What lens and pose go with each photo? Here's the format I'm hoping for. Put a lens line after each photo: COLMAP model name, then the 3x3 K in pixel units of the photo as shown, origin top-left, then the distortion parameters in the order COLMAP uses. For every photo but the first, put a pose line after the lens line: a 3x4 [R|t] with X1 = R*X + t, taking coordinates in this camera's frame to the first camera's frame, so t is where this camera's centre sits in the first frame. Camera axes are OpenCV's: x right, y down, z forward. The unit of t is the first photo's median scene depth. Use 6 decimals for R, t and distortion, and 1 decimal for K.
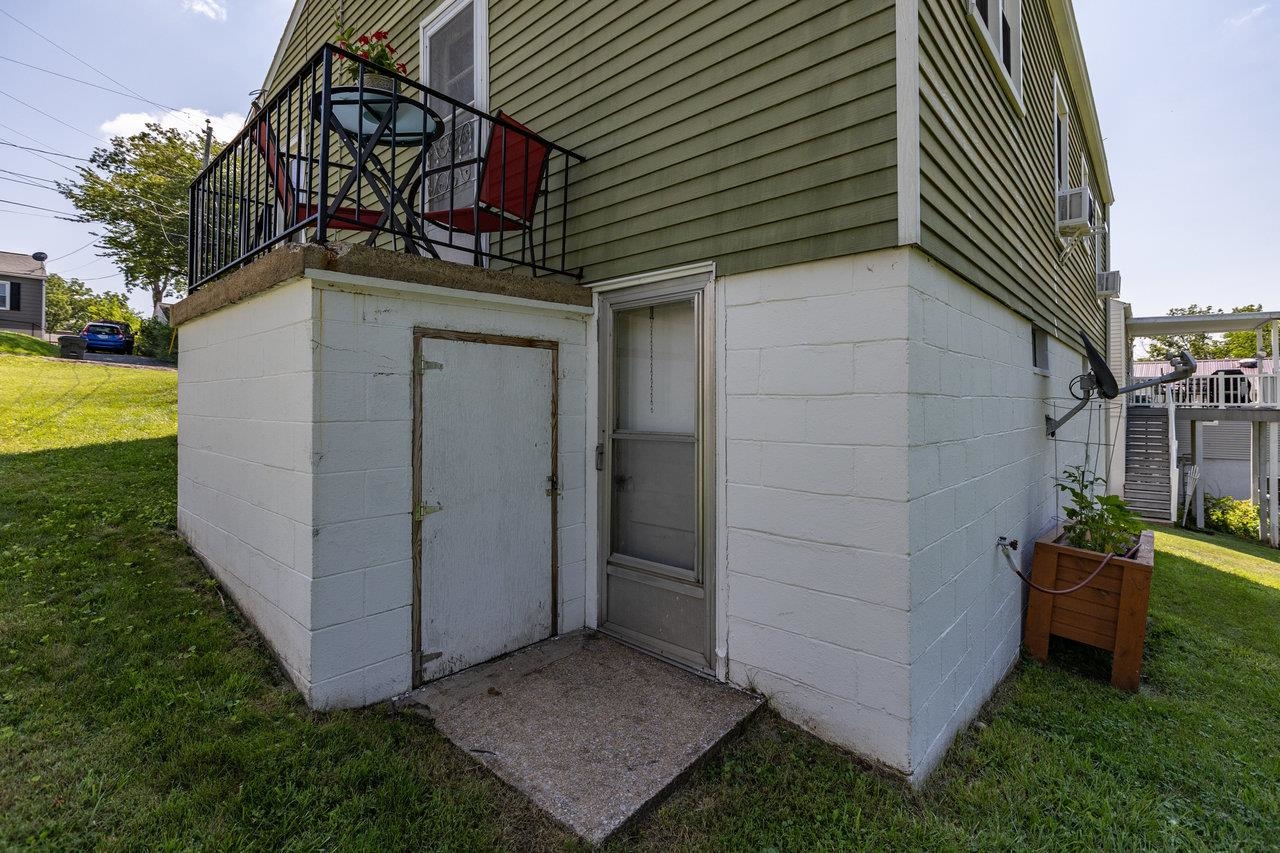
lens RADIAL K [[584.4, 0, 638.9], [0, 584.4, 397.5], [0, 0, 1]] dist [0.001225, 0.000173]
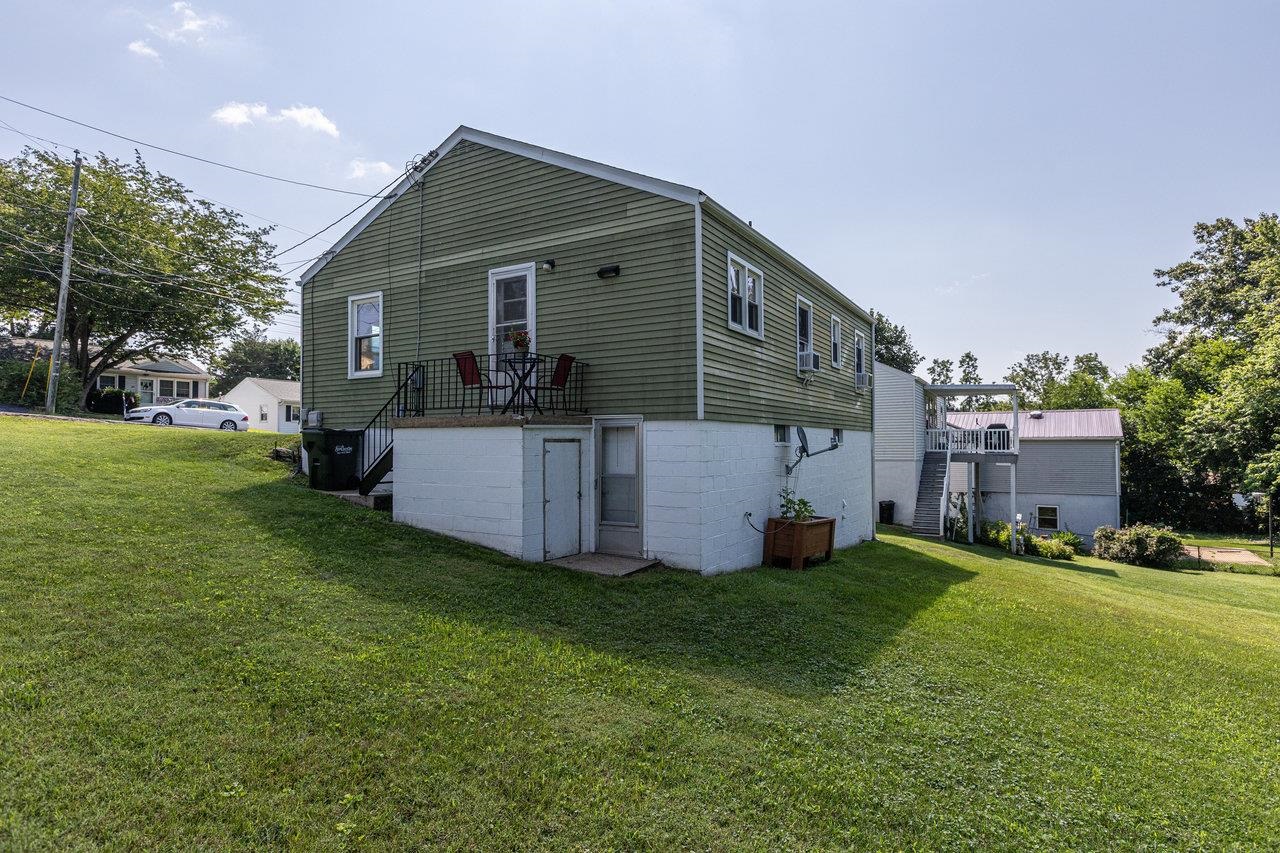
lens RADIAL K [[690.1, 0, 640.0], [0, 690.1, 426.5], [0, 0, 1]] dist [-0.001237, -0.000133]
pose [[0.981304, 0.001889, 0.192454, -0.466249], [0.000745, 0.999907, -0.013616, -0.109707], [-0.192462, 0.013505, 0.981212, -2.026310]]
